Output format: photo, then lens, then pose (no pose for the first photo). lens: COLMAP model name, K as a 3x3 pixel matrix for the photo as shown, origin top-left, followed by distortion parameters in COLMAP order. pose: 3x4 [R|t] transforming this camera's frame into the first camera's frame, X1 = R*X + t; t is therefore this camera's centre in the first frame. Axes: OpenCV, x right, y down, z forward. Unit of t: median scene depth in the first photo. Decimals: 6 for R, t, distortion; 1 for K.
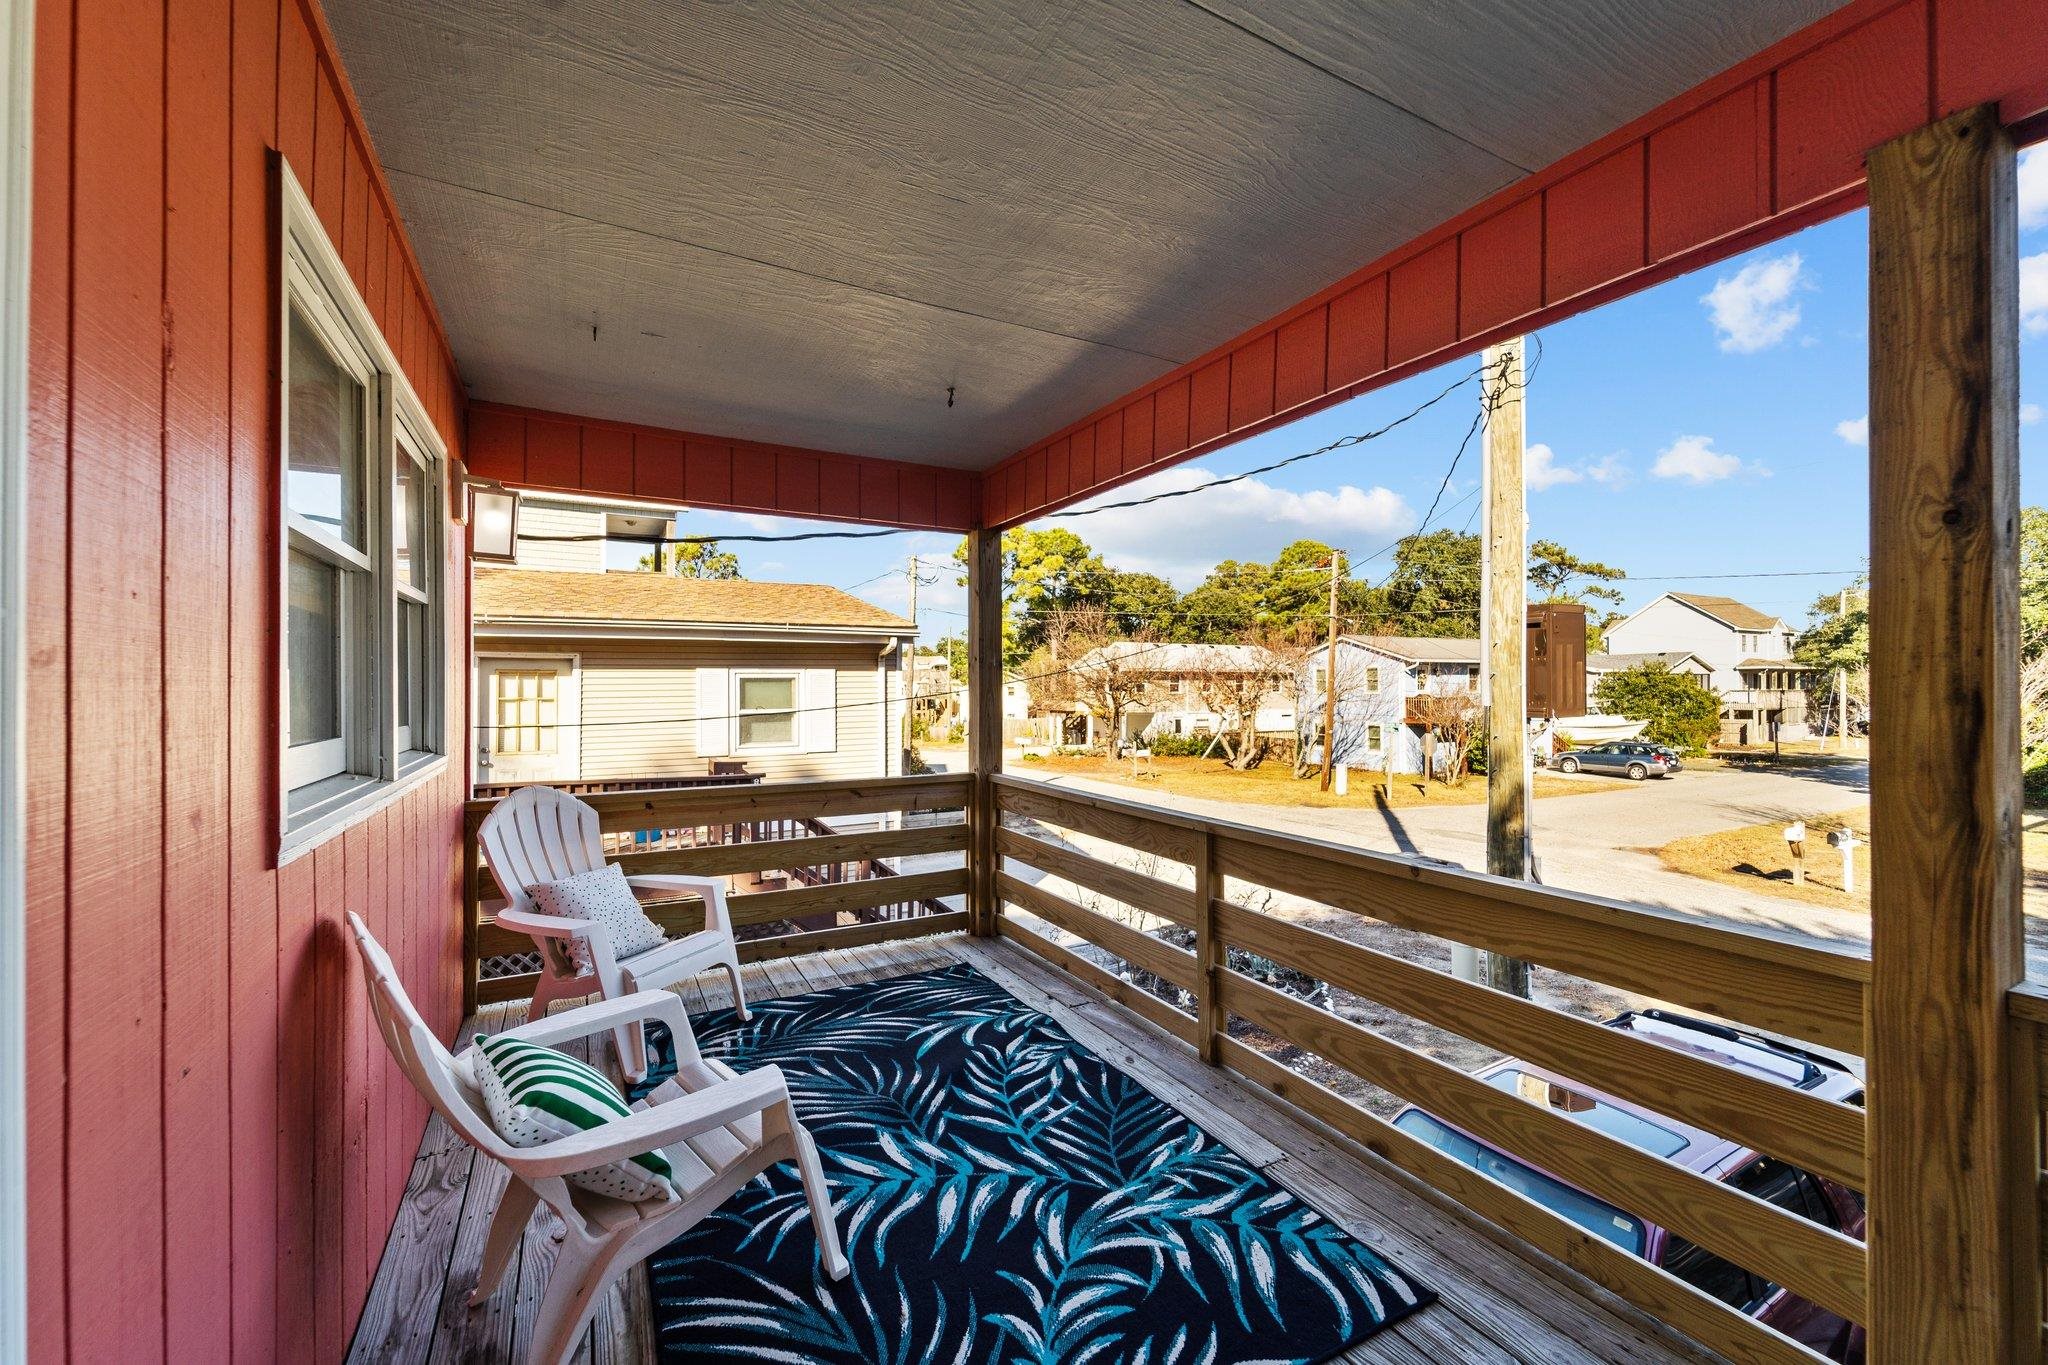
lens RADIAL K [[826.5, 0, 1024.0], [0, 826.5, 682.5], [0, 0, 1]] dist [-0.000604, -0.000681]
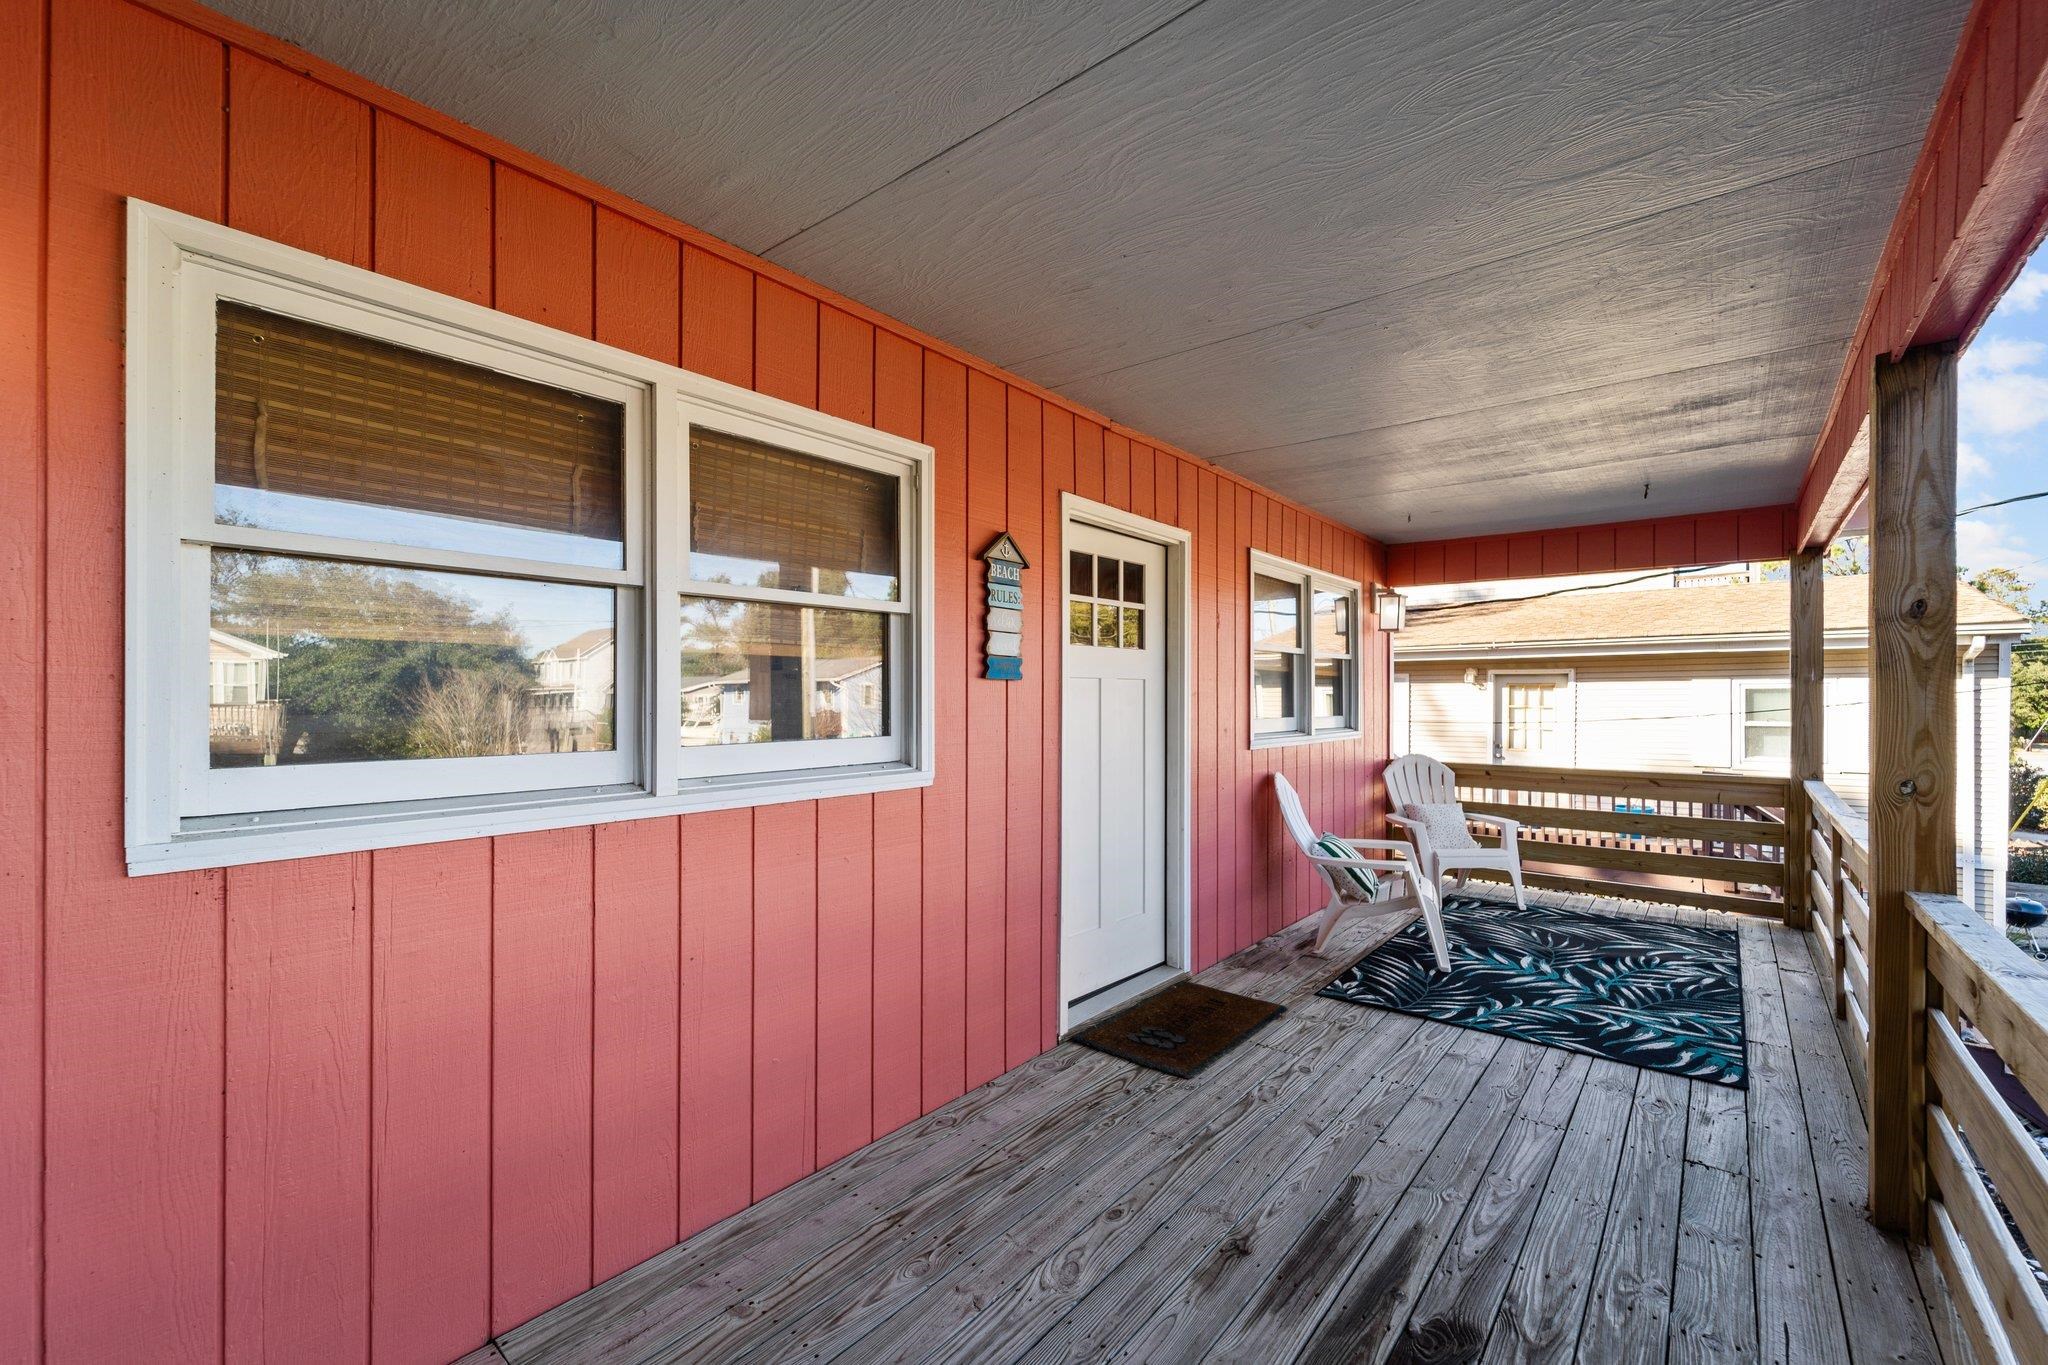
lens RADIAL K [[846.0, 0, 1048.6], [0, 846.0, 697.8], [0, 0, 1]] dist [-0.000844, -0.000283]
pose [[0.395494, 0.003908, -0.918460, 1.138313], [0.002138, 0.999984, 0.005175, -0.007484], [0.918466, -0.004010, 0.395480, -0.669501]]
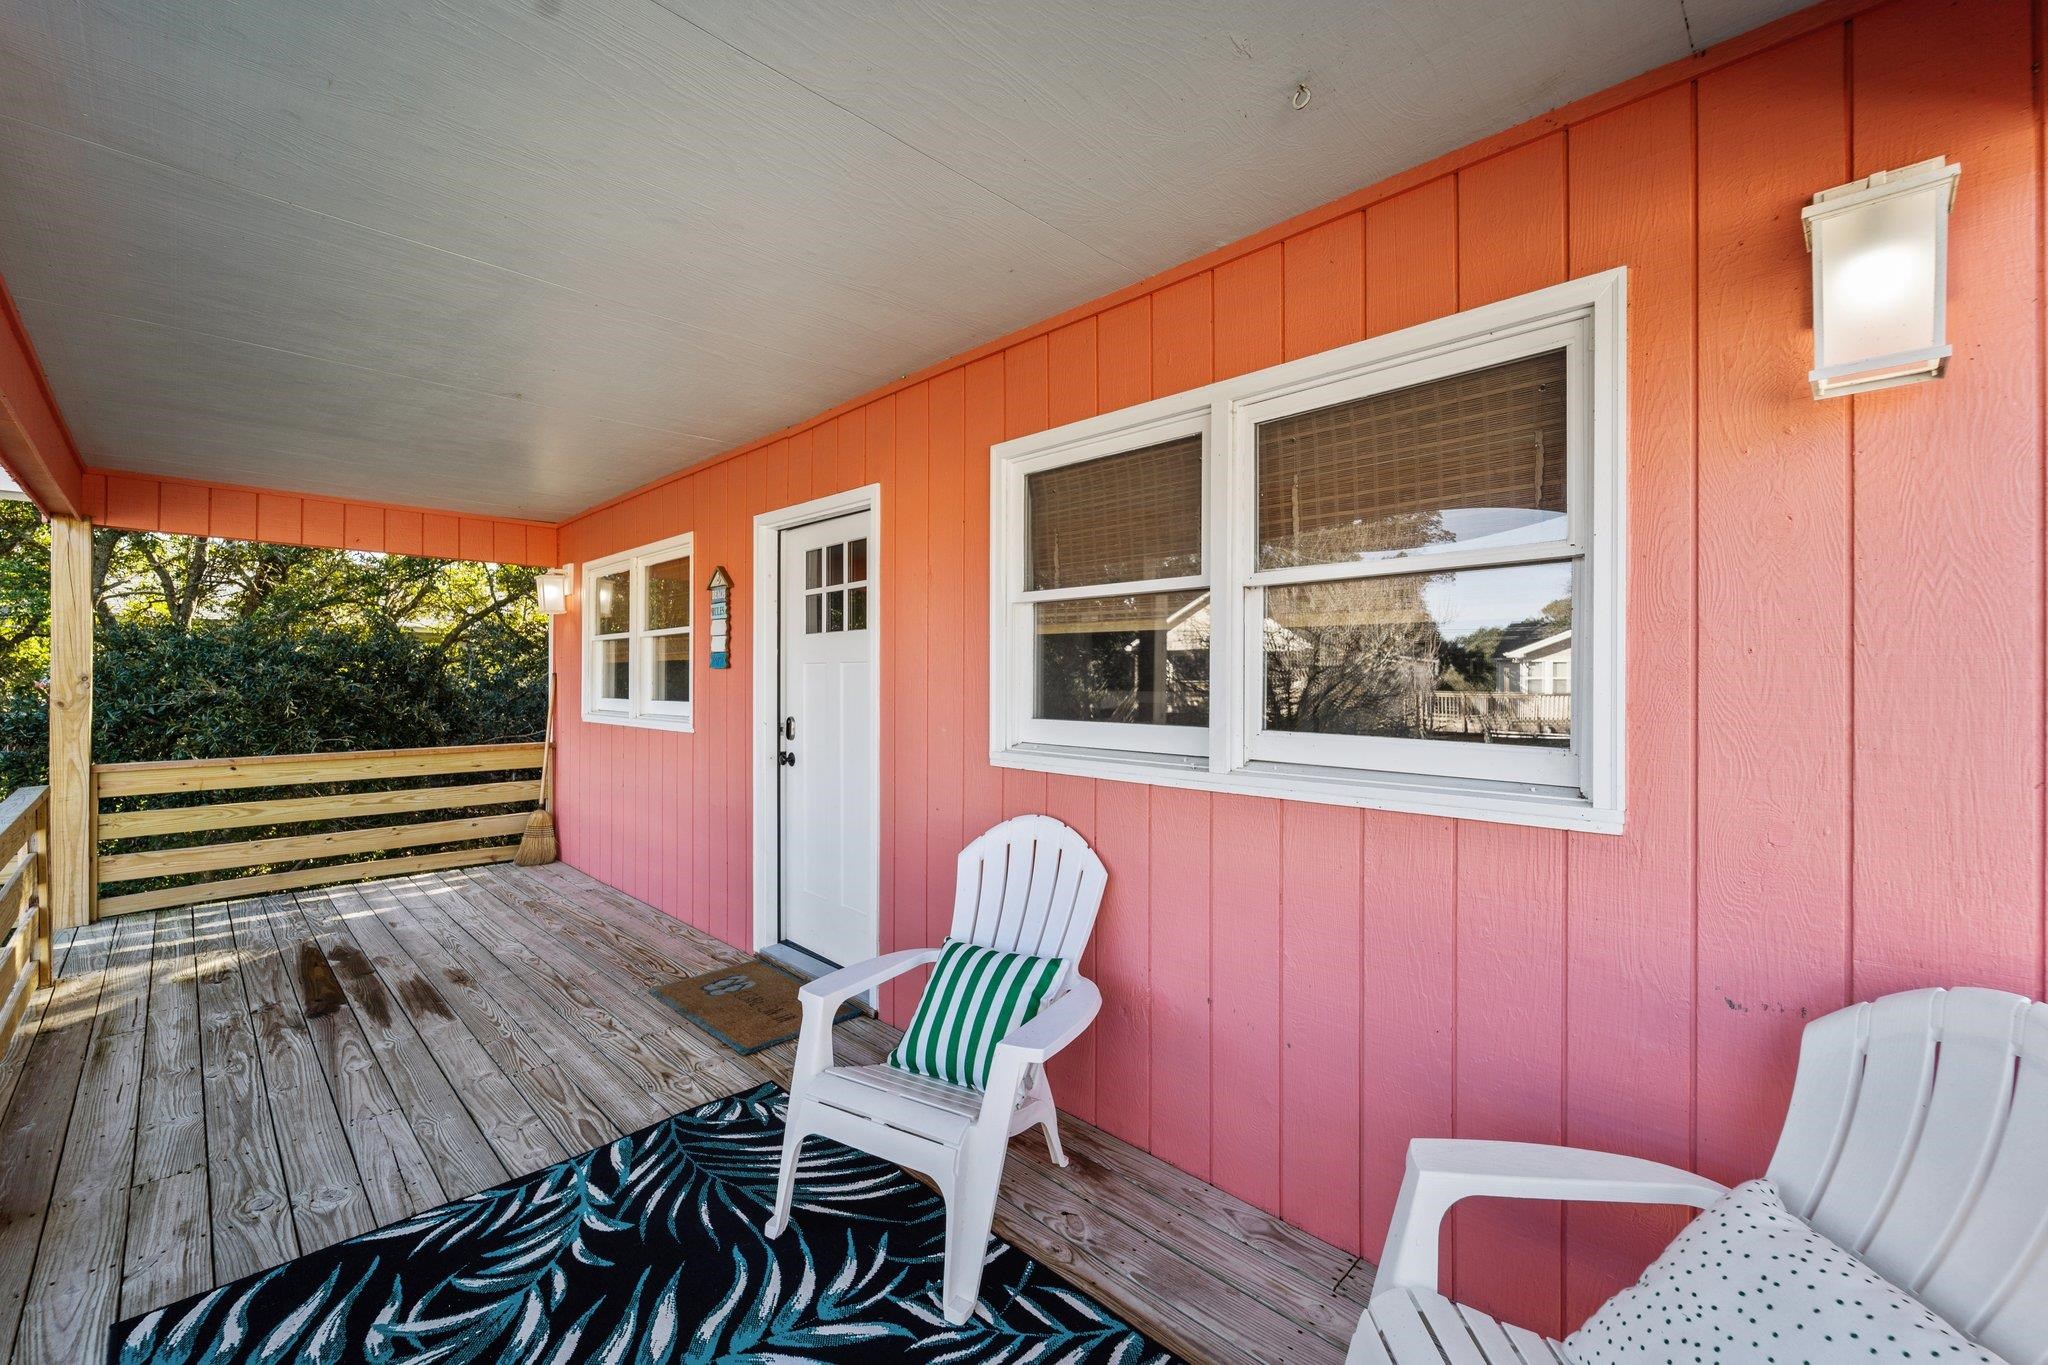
lens RADIAL K [[850.1, 0, 1025.3], [0, 850.1, 669.1], [0, 0, 1]] dist [0.000956, -0.000388]
pose [[-0.957433, -0.000962, -0.288653, -0.177460], [0.002346, 0.999935, -0.011115, -0.002521], [0.288645, -0.011319, -0.957369, 1.775318]]
